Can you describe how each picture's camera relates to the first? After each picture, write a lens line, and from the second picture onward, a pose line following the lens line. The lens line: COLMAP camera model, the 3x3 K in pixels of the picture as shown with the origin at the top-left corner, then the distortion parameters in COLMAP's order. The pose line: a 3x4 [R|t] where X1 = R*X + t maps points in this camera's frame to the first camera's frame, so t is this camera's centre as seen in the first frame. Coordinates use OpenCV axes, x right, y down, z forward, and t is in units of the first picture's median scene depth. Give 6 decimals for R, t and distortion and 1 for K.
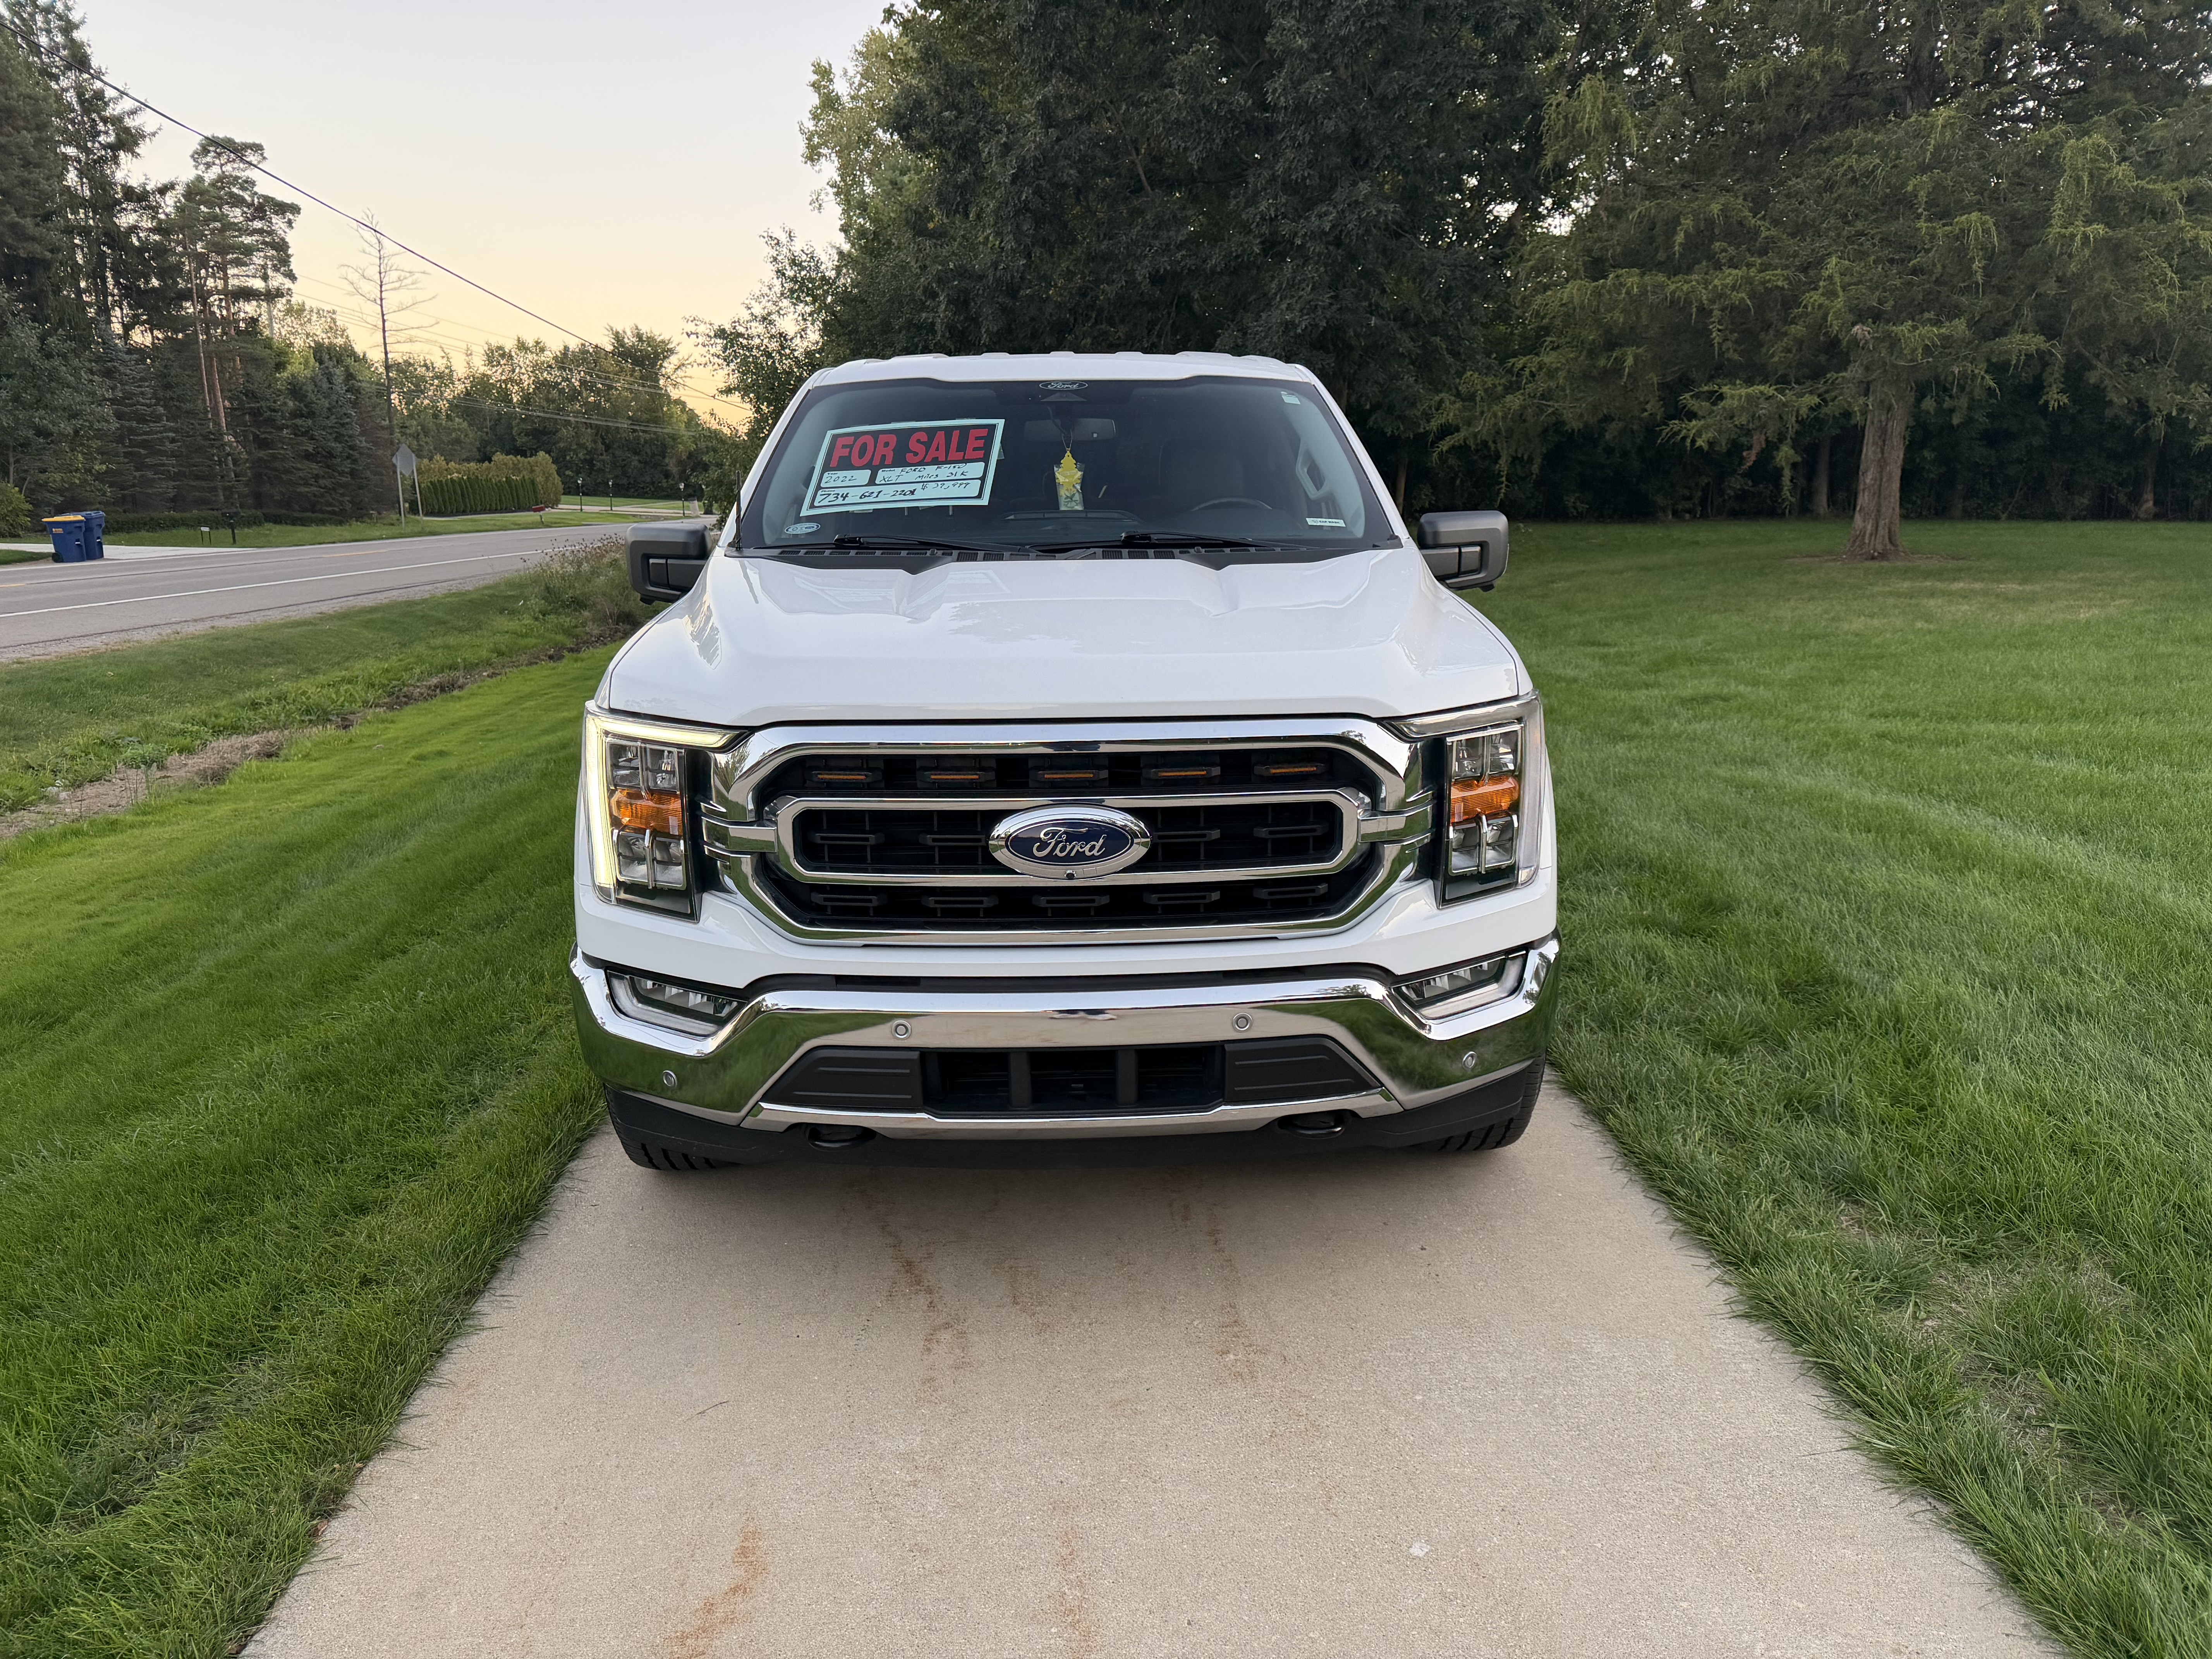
lens RADIAL K [[1562.0, 0, 1106.3], [0, 1562.0, 819.2], [0, 0, 1]] dist [0.021315, -0.034804]
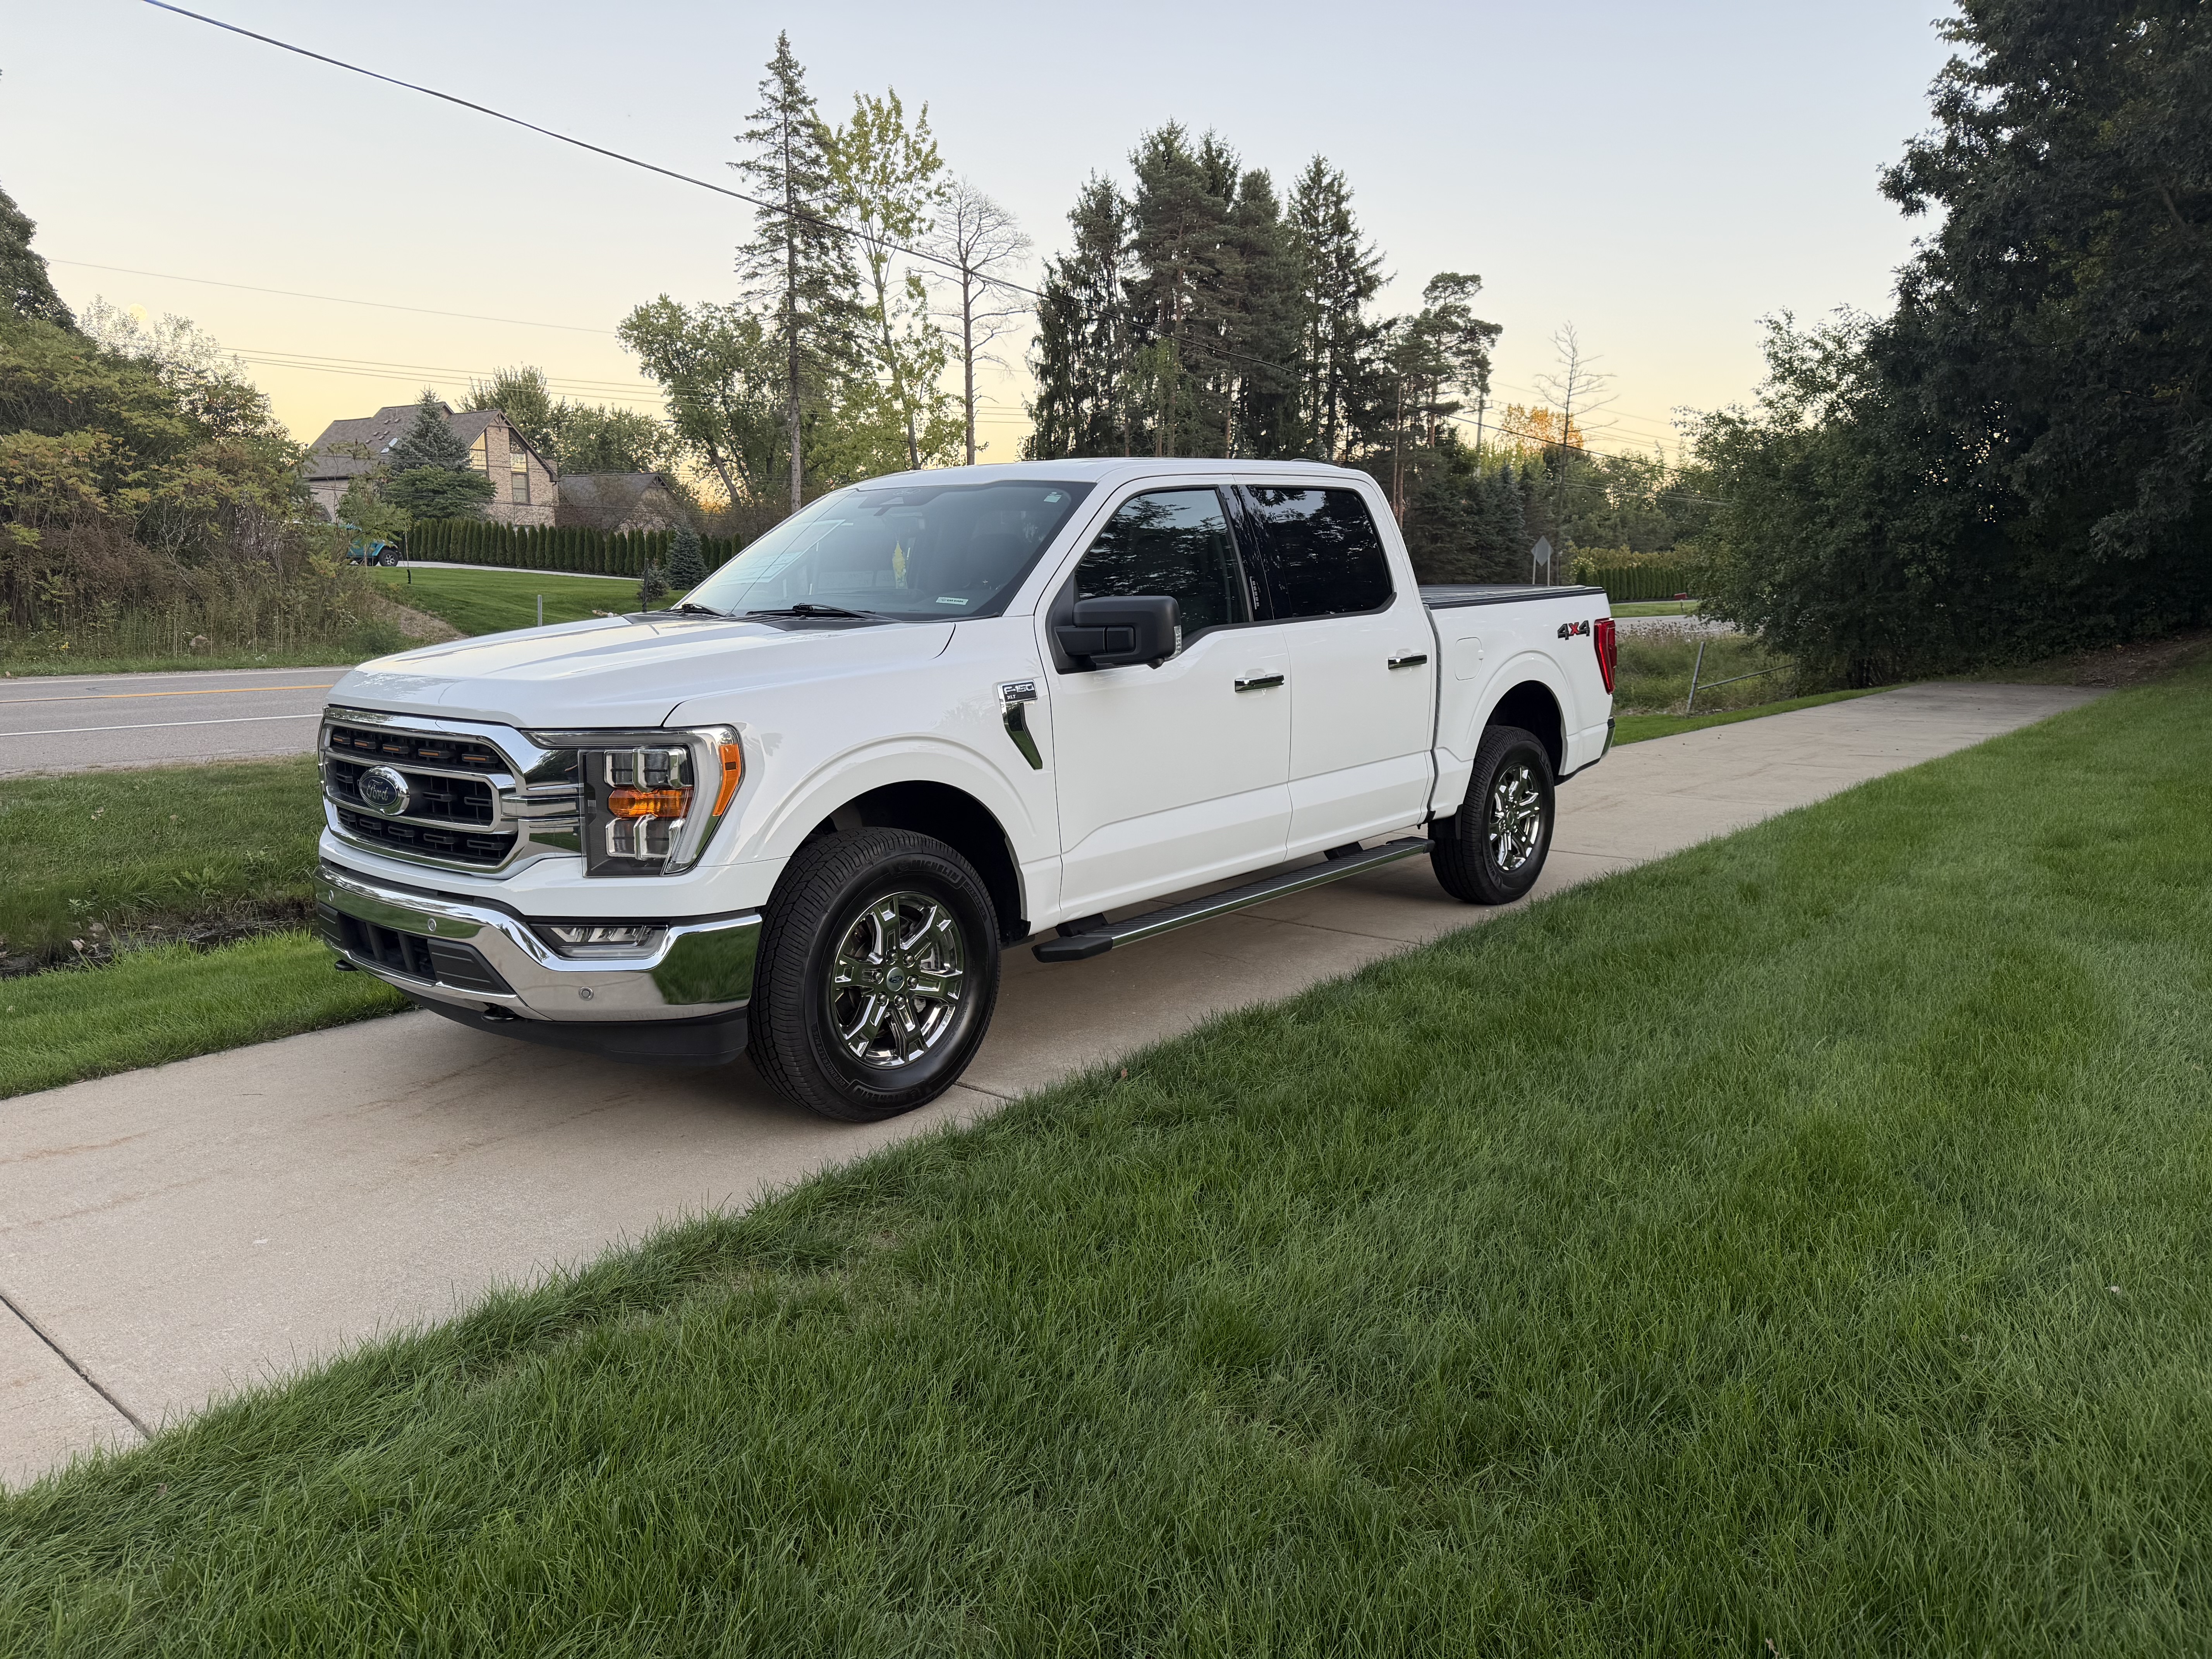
lens RADIAL K [[1562.0, 0, 1100.8], [0, 1562.0, 820.5], [0, 0, 1]] dist [0.021315, -0.034804]
pose [[0.740111, 0.102334, -0.664653, 0.058097], [-0.137827, 0.990456, -0.000977, -0.002115], [0.658210, 0.092331, 0.747151, 0.010662]]
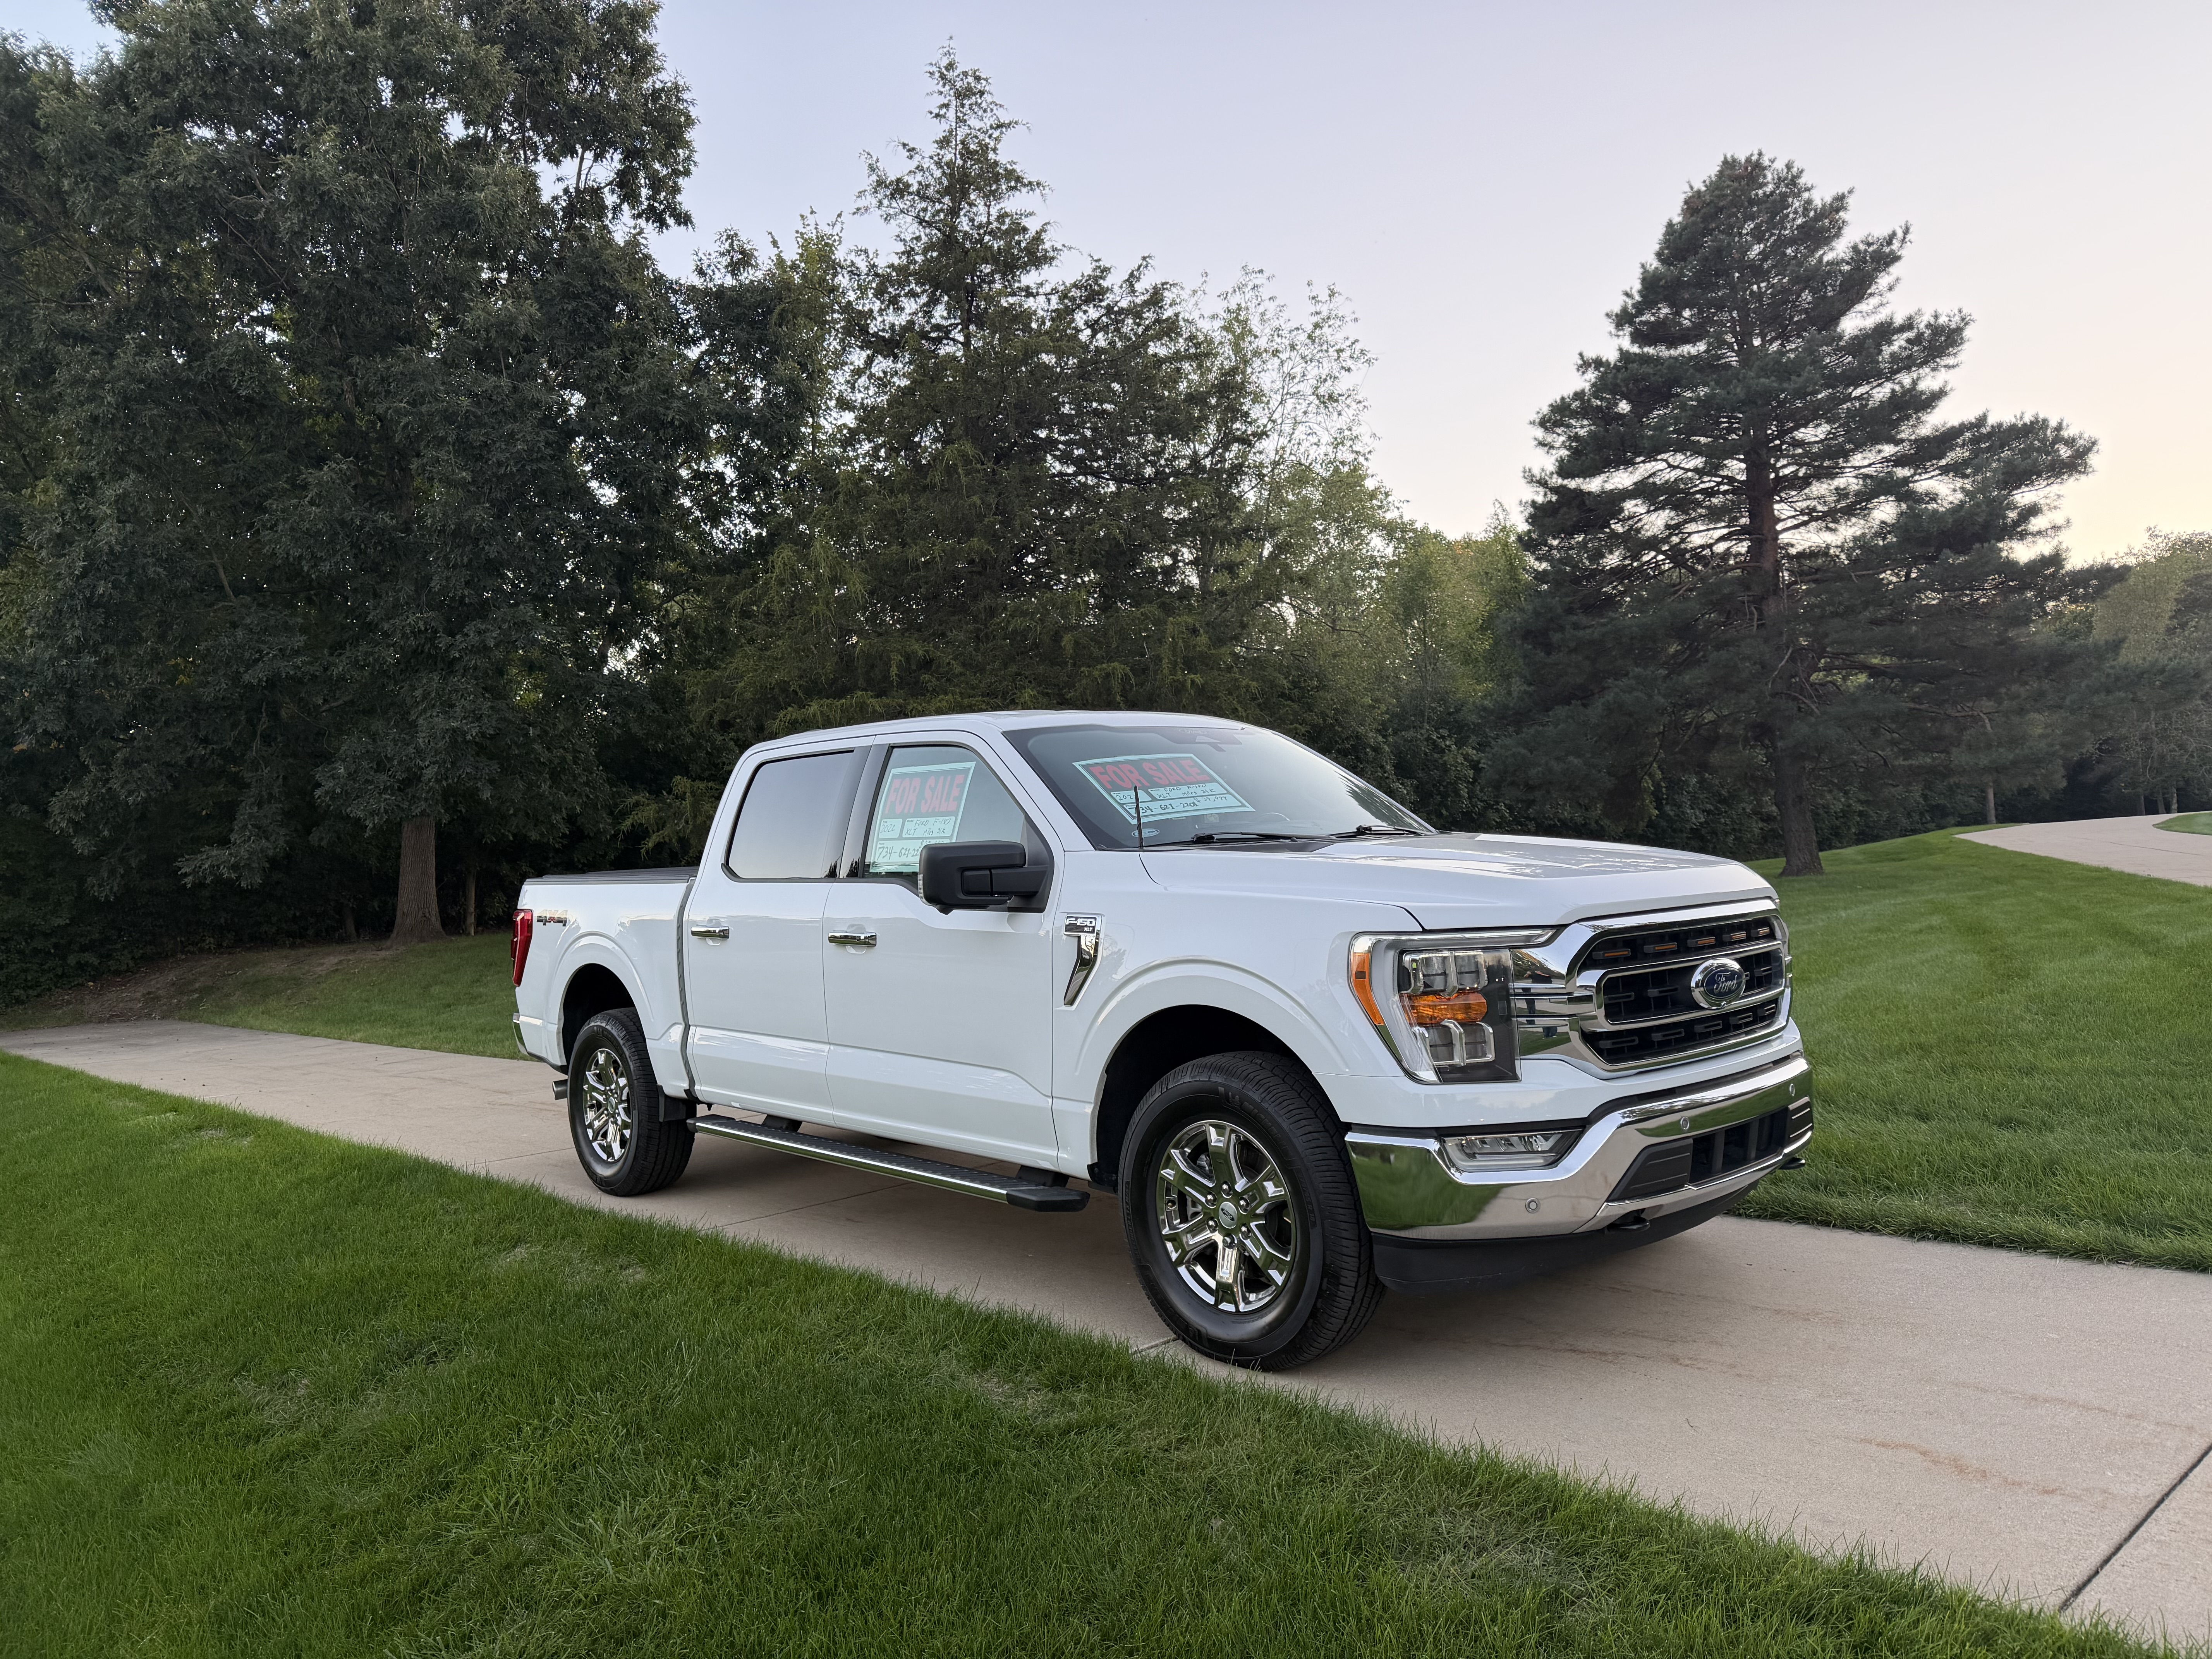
lens RADIAL K [[1562.0, 0, 1113.9], [0, 1562.0, 835.6], [0, 0, 1]] dist [0.021315, -0.034804]
pose [[0.753630, -0.016355, 0.657096, -0.053986], [0.184318, 0.964840, -0.187381, 0.001977], [-0.630927, 0.262330, 0.730146, 0.007594]]
